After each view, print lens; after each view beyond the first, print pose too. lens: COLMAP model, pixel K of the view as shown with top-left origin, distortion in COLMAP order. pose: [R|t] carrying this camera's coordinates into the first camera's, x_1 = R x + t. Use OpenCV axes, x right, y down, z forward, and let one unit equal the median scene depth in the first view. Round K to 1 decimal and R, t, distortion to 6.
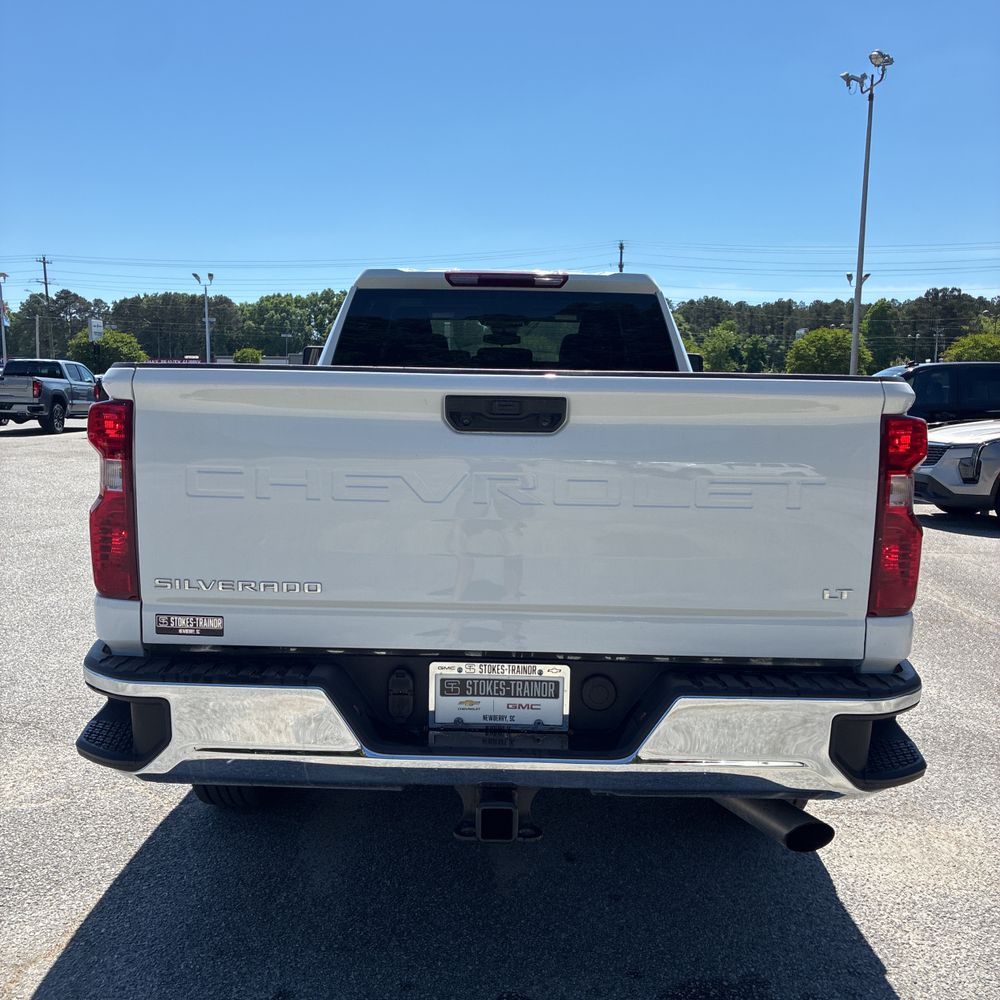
lens RADIAL K [[1014.4, 0, 502.8], [0, 1014.4, 500.9], [0, 0, 1]] dist [0.029359, 0.000000]
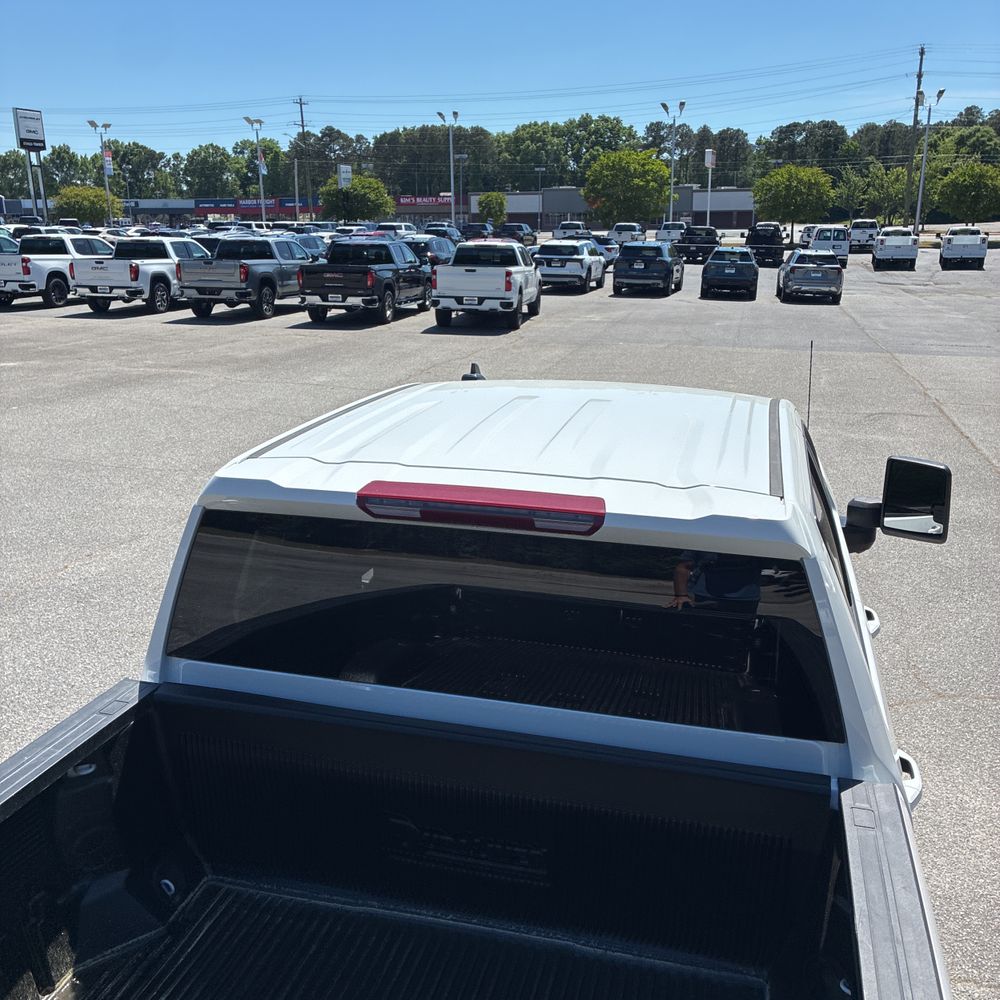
lens RADIAL K [[1014.4, 0, 502.4], [0, 1014.4, 494.8], [0, 0, 1]] dist [0.029359, 0.000000]
pose [[0.967619, 0.054292, -0.246506, 0.077959], [-0.014050, 0.986665, 0.162157, -0.178821], [0.252022, -0.153443, 0.955479, 0.322576]]
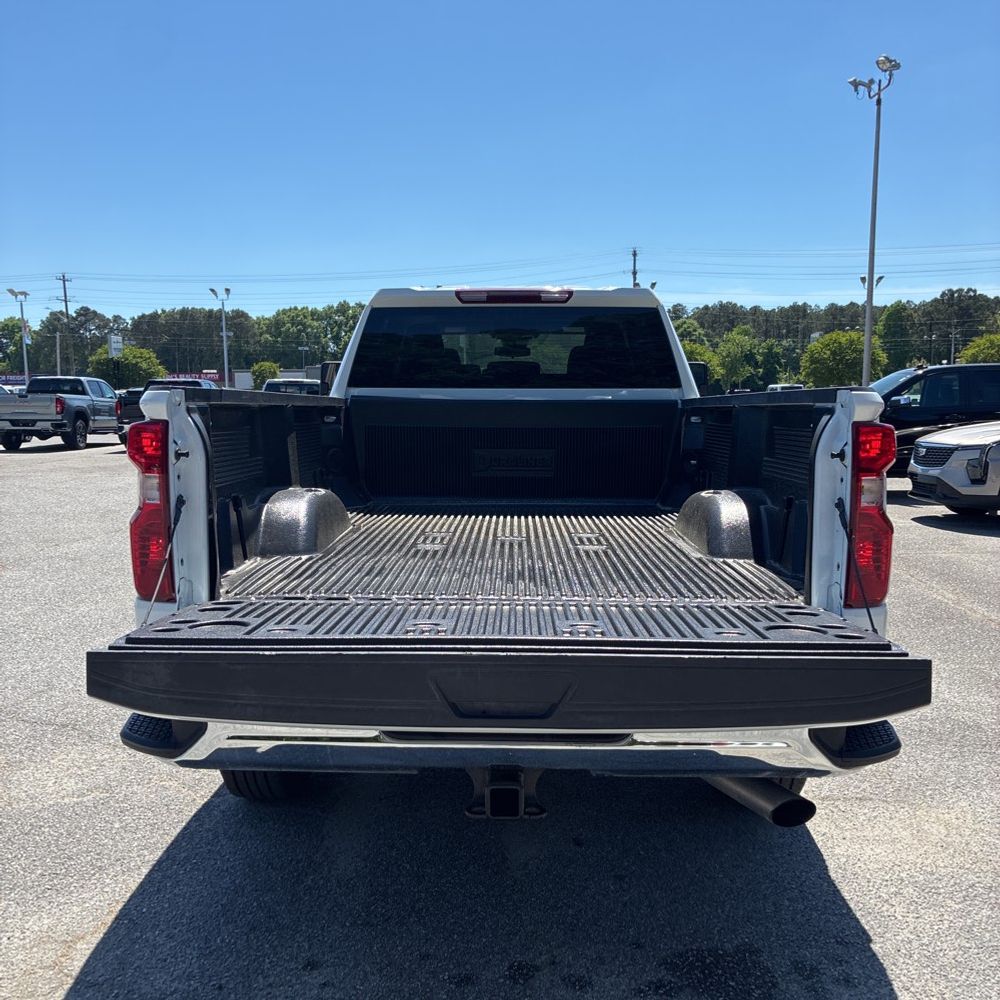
lens RADIAL K [[1014.4, 0, 503.5], [0, 1014.4, 500.2], [0, 0, 1]] dist [0.029359, 0.000000]
pose [[0.999742, -0.015298, -0.016801, 0.004331], [0.015151, 0.999846, -0.008869, 0.000753], [0.016934, 0.008612, 0.999820, -0.025110]]
